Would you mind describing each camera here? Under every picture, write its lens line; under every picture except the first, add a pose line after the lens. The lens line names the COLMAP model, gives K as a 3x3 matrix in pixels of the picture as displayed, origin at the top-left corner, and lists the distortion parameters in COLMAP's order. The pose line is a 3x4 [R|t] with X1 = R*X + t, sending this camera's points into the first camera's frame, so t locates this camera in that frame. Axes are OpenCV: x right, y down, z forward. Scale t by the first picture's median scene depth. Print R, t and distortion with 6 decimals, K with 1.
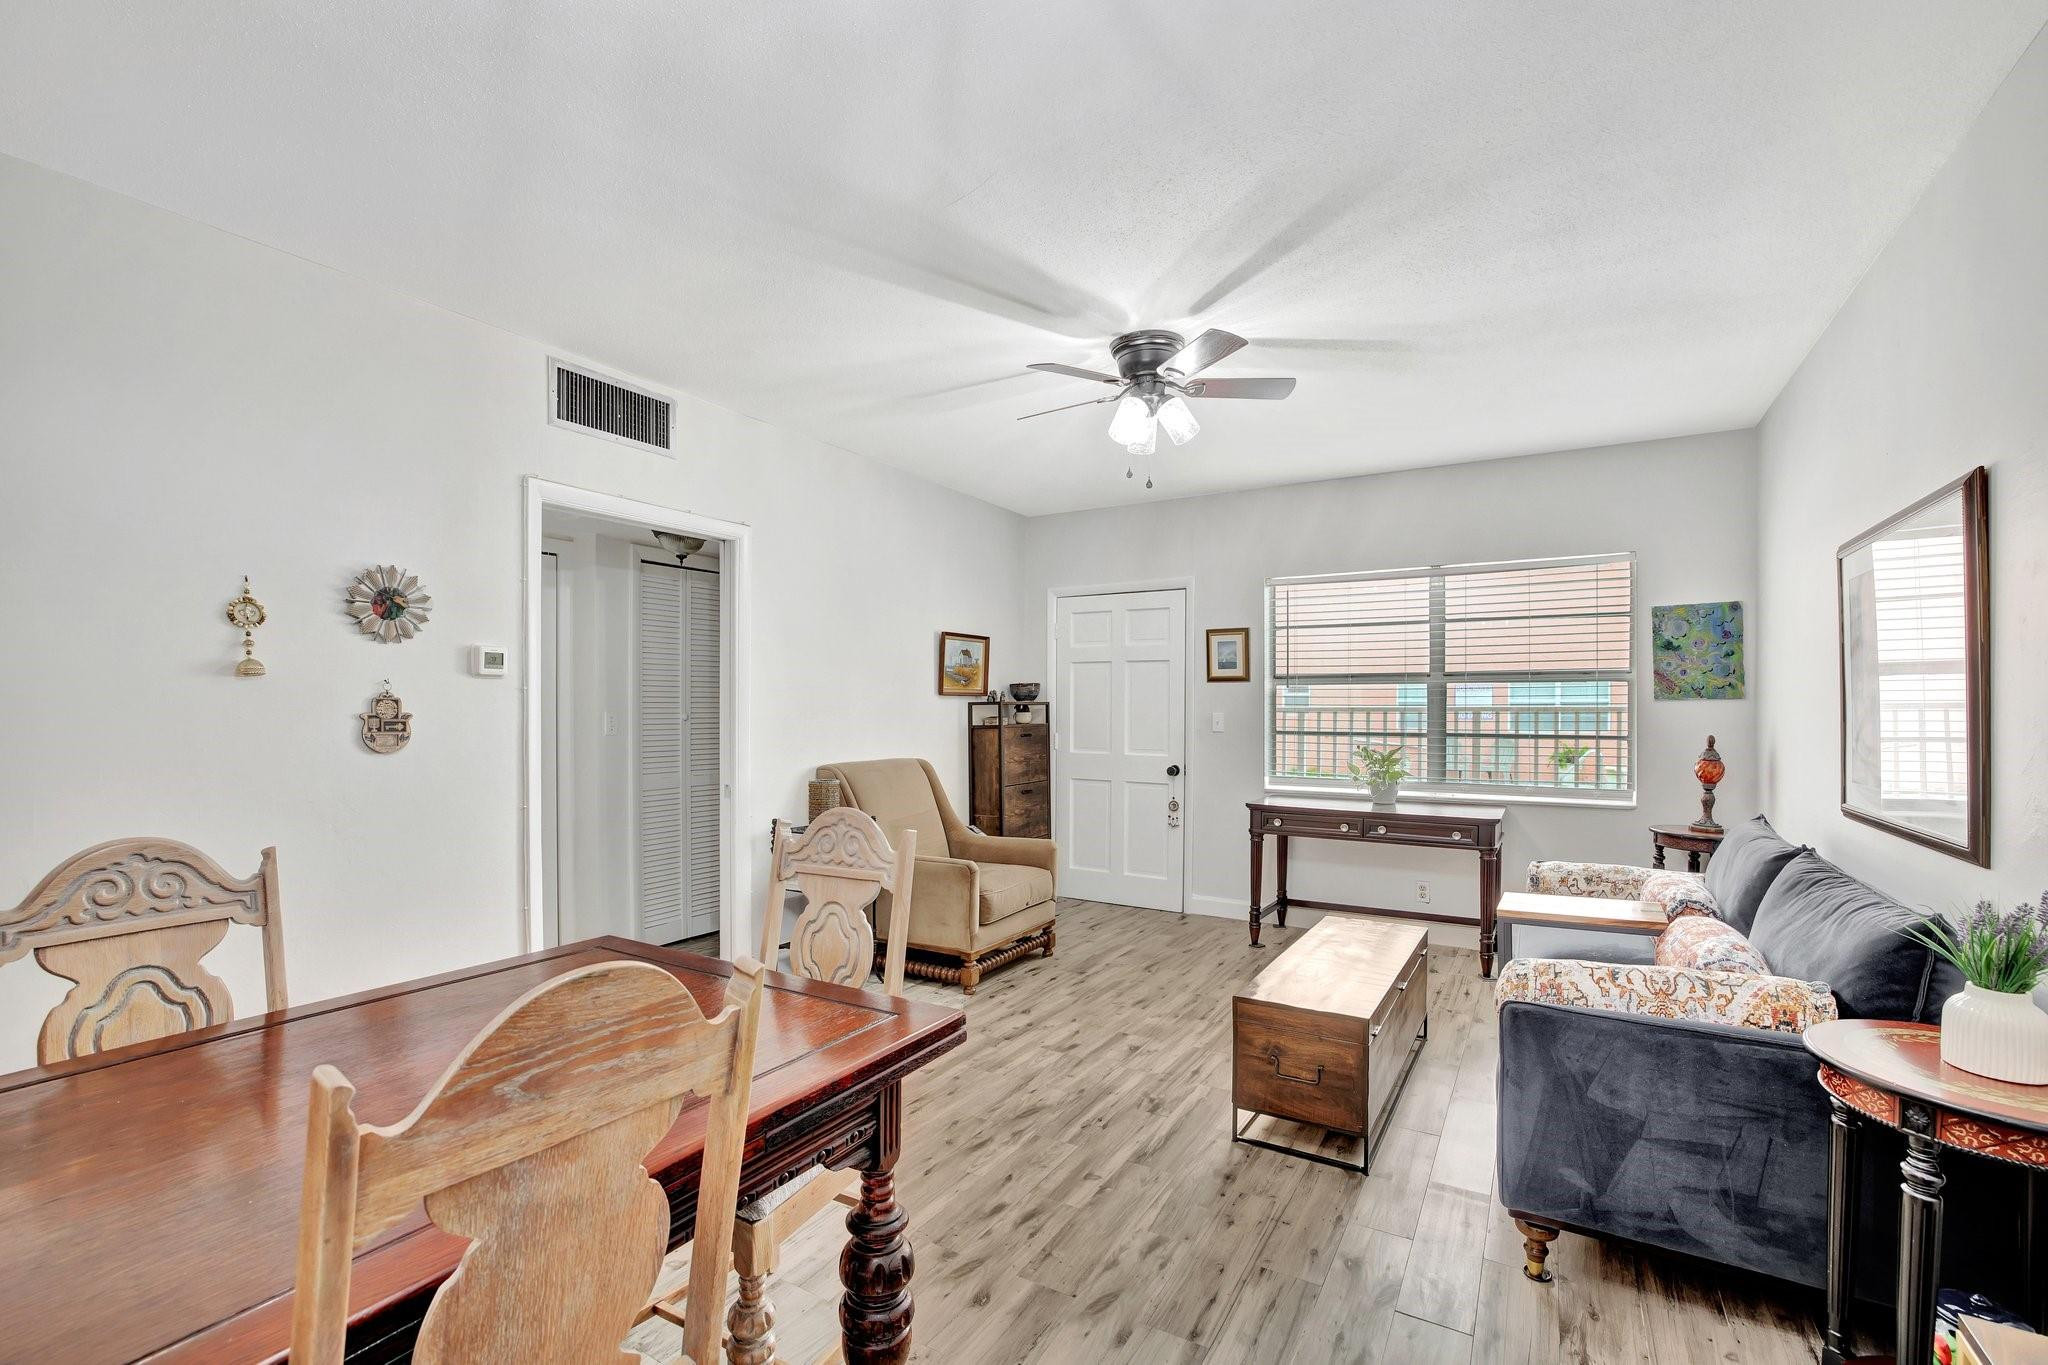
lens RADIAL K [[880.2, 0, 1025.2], [0, 880.2, 696.1], [0, 0, 1]] dist [0.005016, -0.000033]
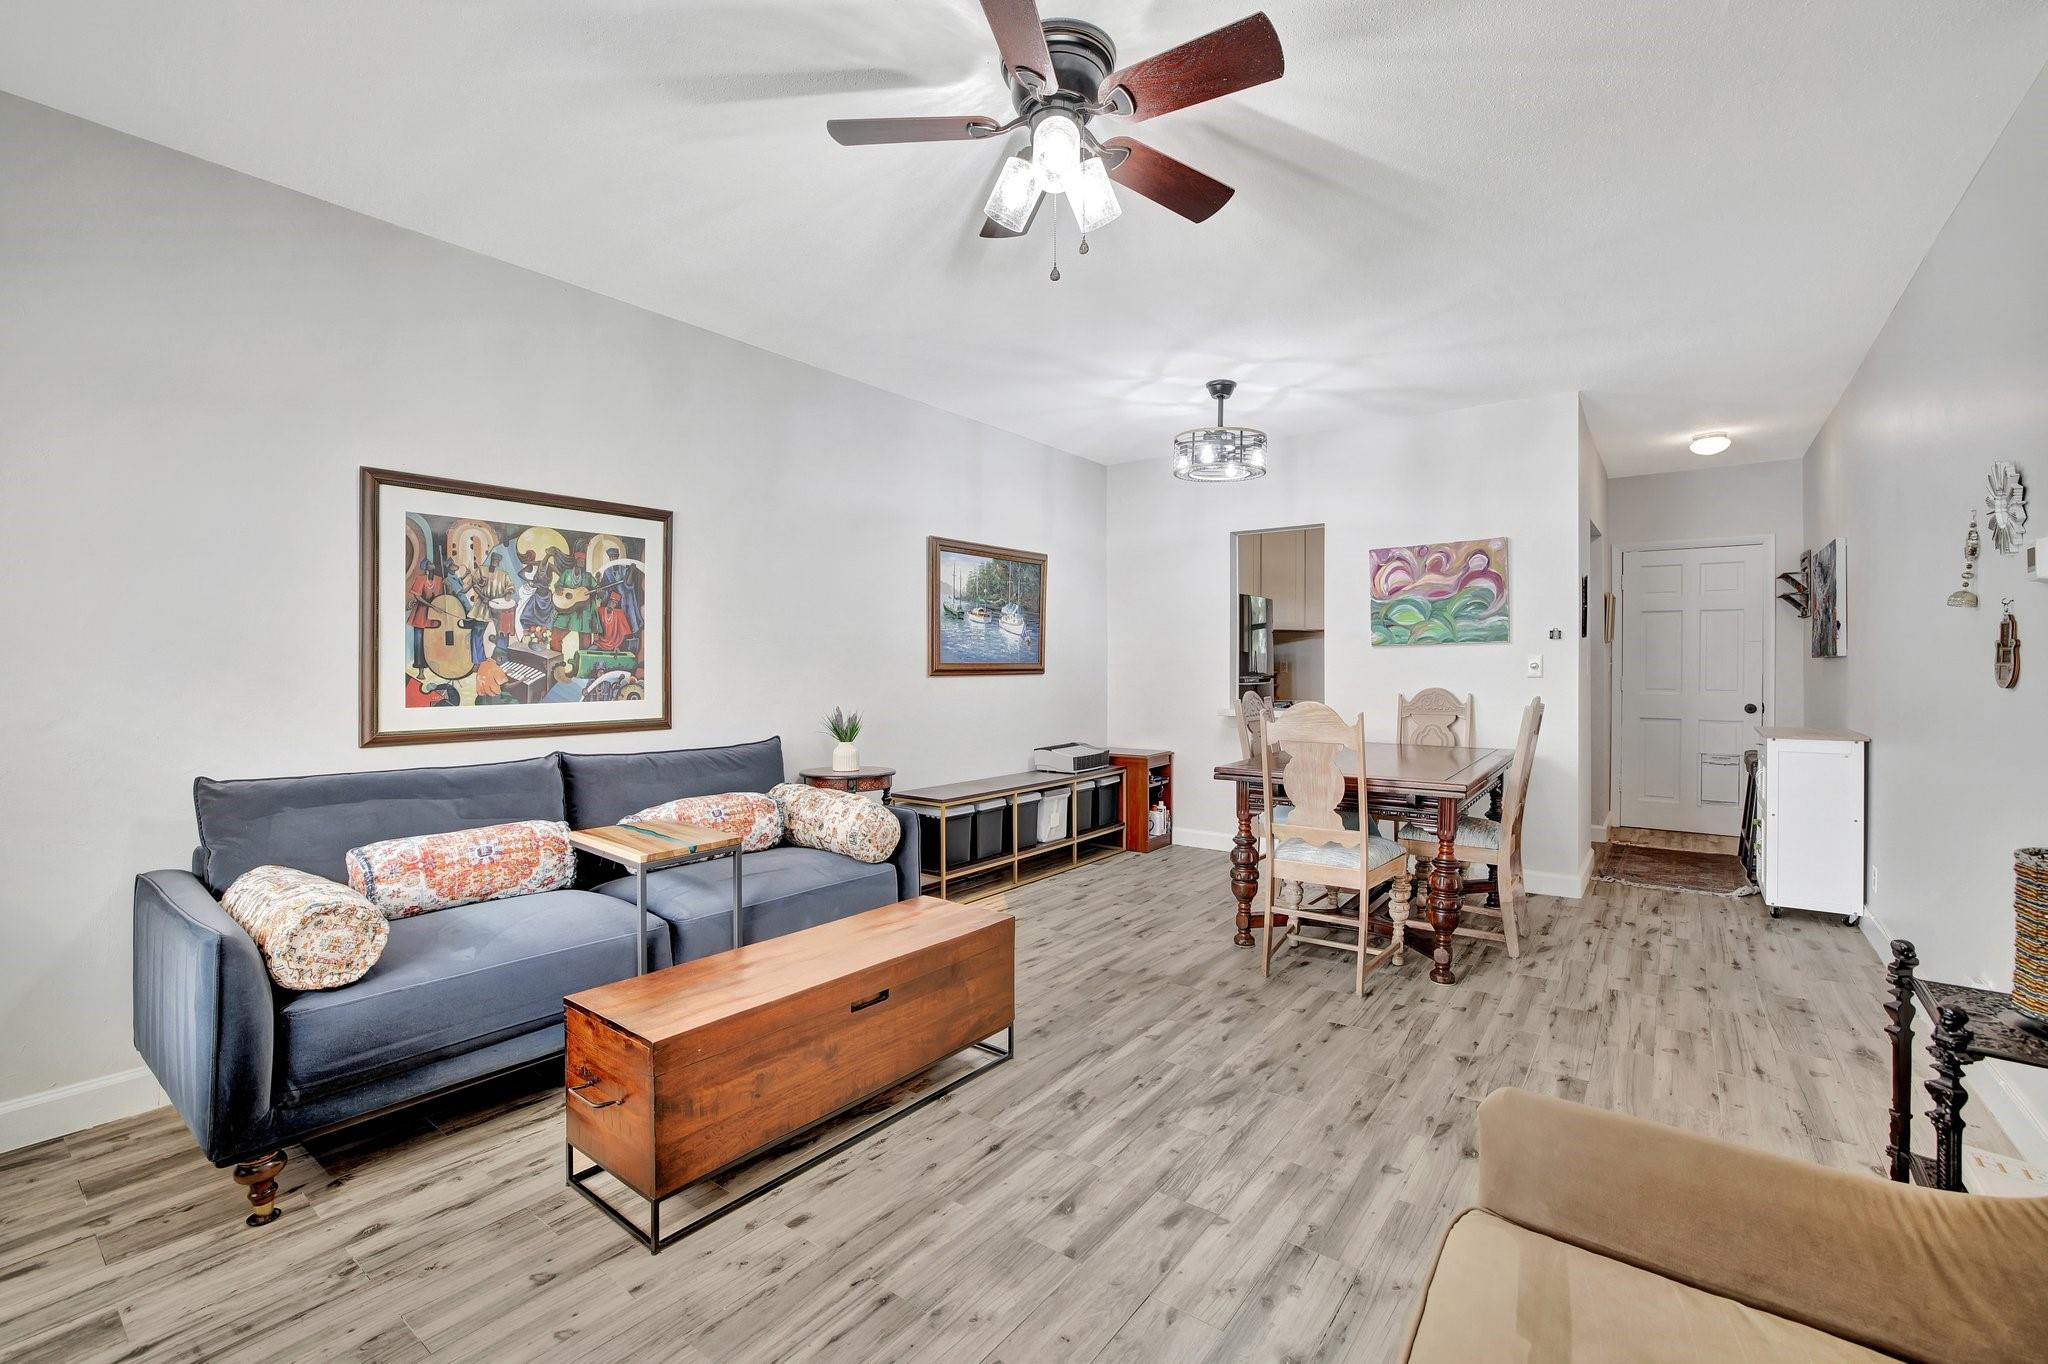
lens RADIAL K [[880.2, 0, 1024.2], [0, 880.2, 674.5], [0, 0, 1]] dist [0.005016, -0.000033]
pose [[-0.994659, -0.004003, 0.103138, 0.114230], [-0.004425, 0.999983, -0.003865, 0.060178], [-0.103121, -0.004300, -0.994660, 1.954804]]
